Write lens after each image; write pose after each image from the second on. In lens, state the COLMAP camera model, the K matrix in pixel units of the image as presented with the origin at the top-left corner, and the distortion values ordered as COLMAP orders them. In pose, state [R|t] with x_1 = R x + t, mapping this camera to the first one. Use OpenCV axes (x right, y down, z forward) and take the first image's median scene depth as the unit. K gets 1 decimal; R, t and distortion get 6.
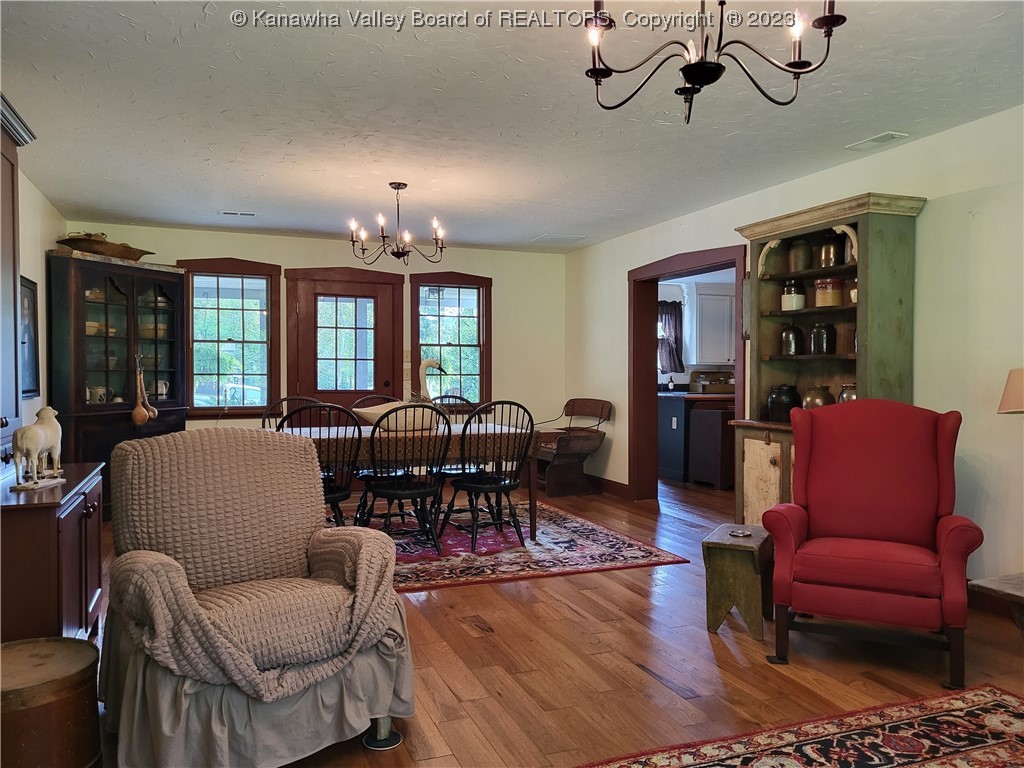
lens RADIAL K [[770.9, 0, 514.3], [0, 770.9, 385.7], [0, 0, 1]] dist [0.048004, -0.027423]
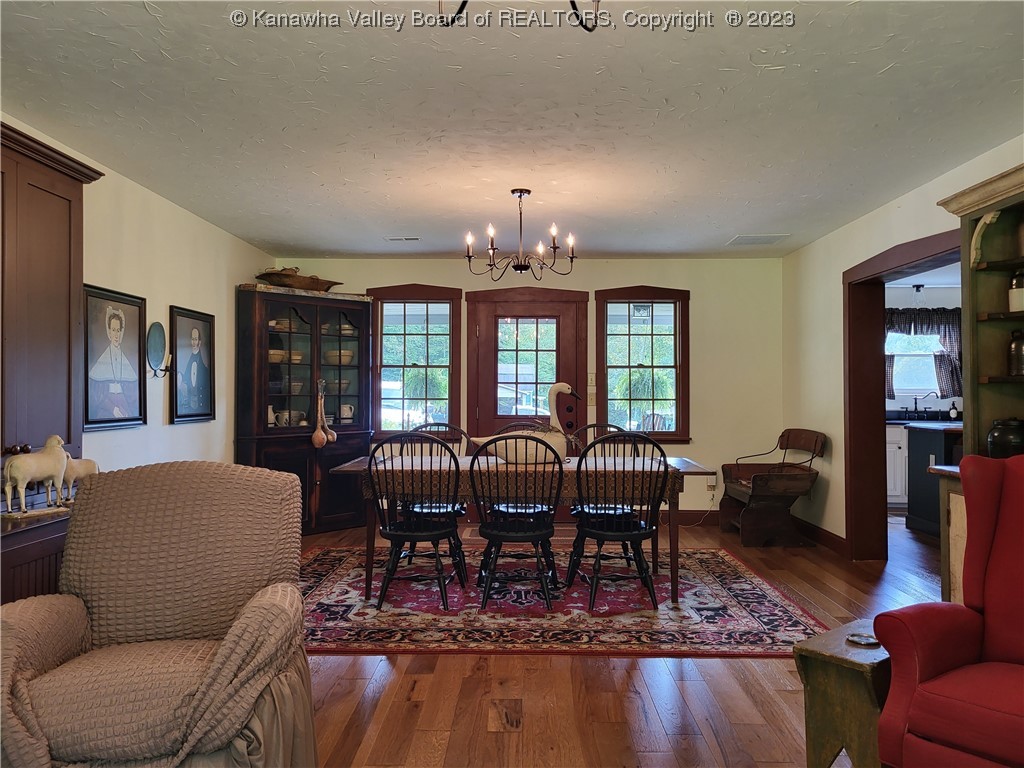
lens RADIAL K [[770.9, 0, 512.2], [0, 770.9, 380.8], [0, 0, 1]] dist [0.048004, -0.027423]
pose [[0.924799, -0.006282, -0.380403, 0.184539], [-0.006938, 0.999419, -0.033372, -0.007484], [0.380392, 0.033502, 0.924218, 0.166192]]
